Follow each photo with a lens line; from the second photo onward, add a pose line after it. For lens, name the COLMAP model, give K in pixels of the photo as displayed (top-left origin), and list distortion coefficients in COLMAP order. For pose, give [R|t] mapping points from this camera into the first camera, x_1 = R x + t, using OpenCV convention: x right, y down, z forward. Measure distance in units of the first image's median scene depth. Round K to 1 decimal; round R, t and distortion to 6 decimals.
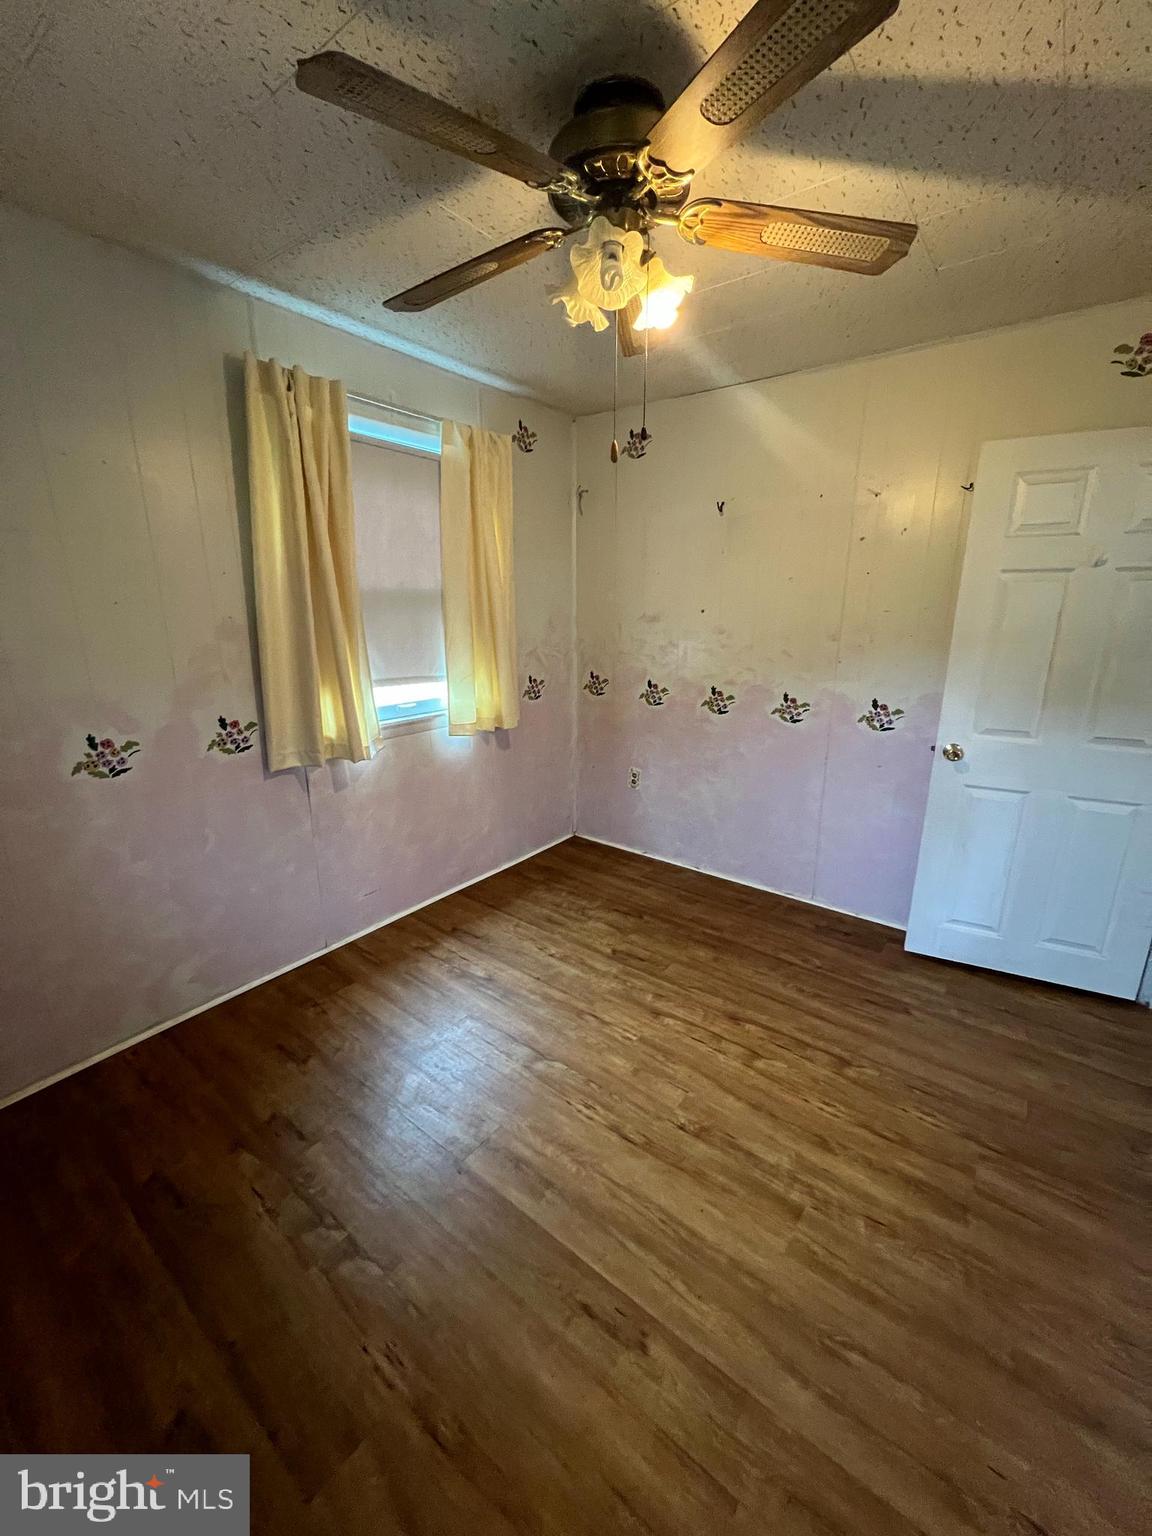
lens RADIAL K [[614.1, 0, 573.5], [0, 614.1, 766.0], [0, 0, 1]] dist [-0.000225, 0.000252]
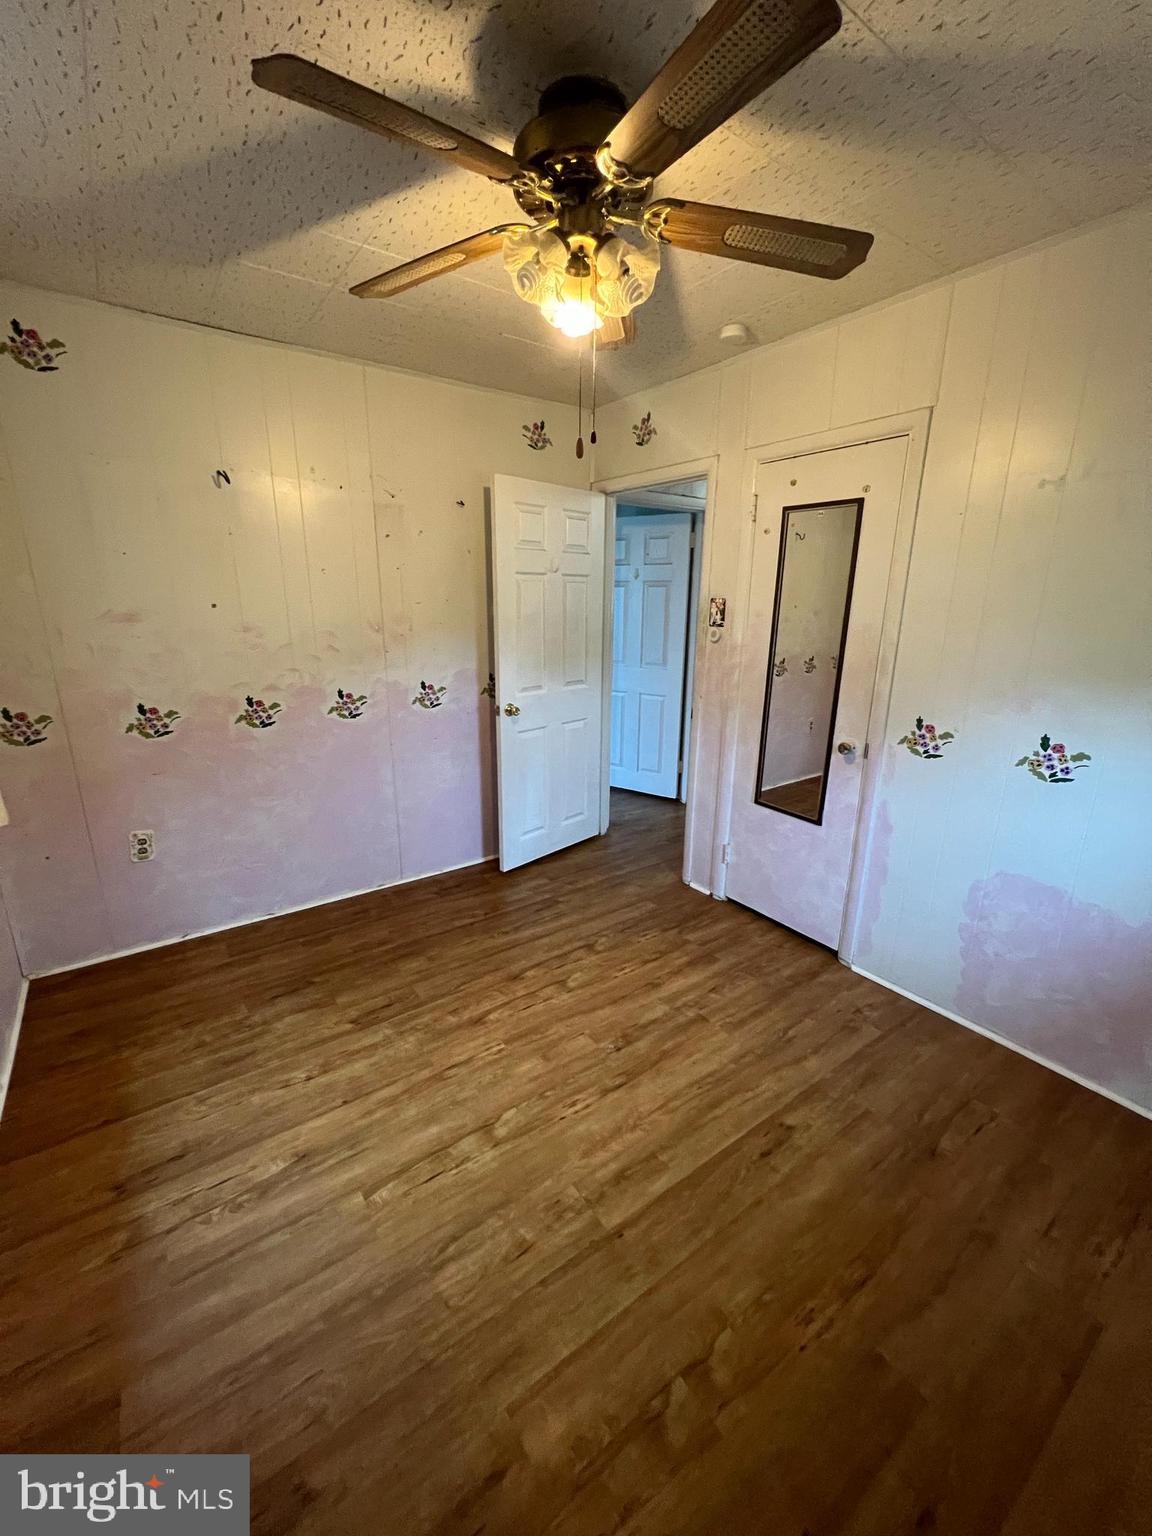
lens RADIAL K [[621.1, 0, 569.9], [0, 621.1, 767.7], [0, 0, 1]] dist [-0.004722, 0.000255]
pose [[0.286984, -0.253667, 0.923739, -0.638742], [0.243603, 0.951926, 0.185726, -0.125809], [-0.926444, 0.171725, 0.334981, 0.480189]]
